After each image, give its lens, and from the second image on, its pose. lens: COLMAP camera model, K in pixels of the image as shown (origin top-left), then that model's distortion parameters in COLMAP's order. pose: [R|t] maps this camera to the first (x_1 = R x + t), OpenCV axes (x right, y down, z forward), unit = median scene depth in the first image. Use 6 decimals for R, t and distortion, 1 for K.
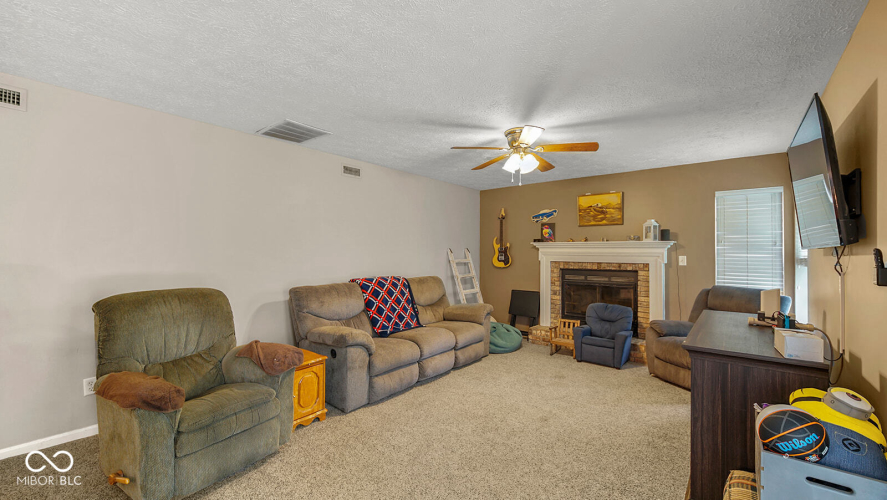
lens RADIAL K [[364.8, 0, 442.8], [0, 364.8, 254.3], [0, 0, 1]] dist [-0.000724, -0.000156]
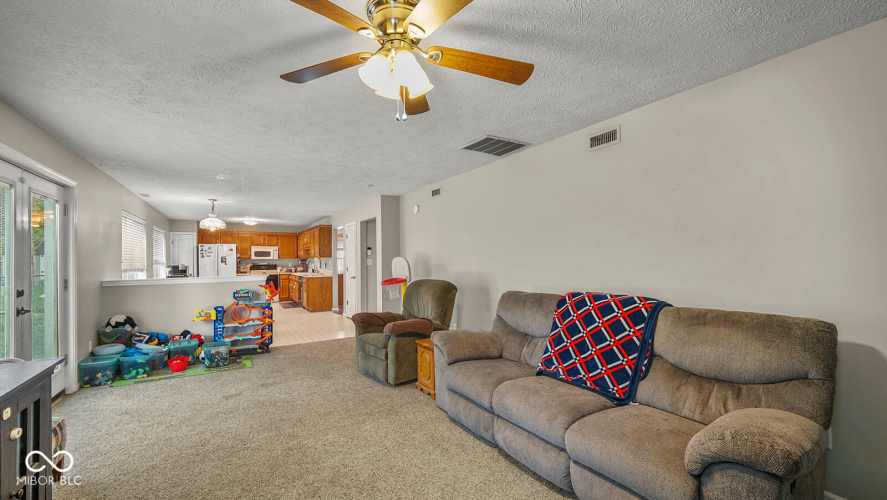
lens RADIAL K [[360.5, 0, 443.0], [0, 360.5, 260.3], [0, 0, 1]] dist [-0.000740, -0.000248]
pose [[-0.338474, 0.006180, -0.940956, 0.646013], [0.008740, 0.999956, 0.003423, -0.001518], [0.940935, -0.007065, -0.338513, 1.211460]]
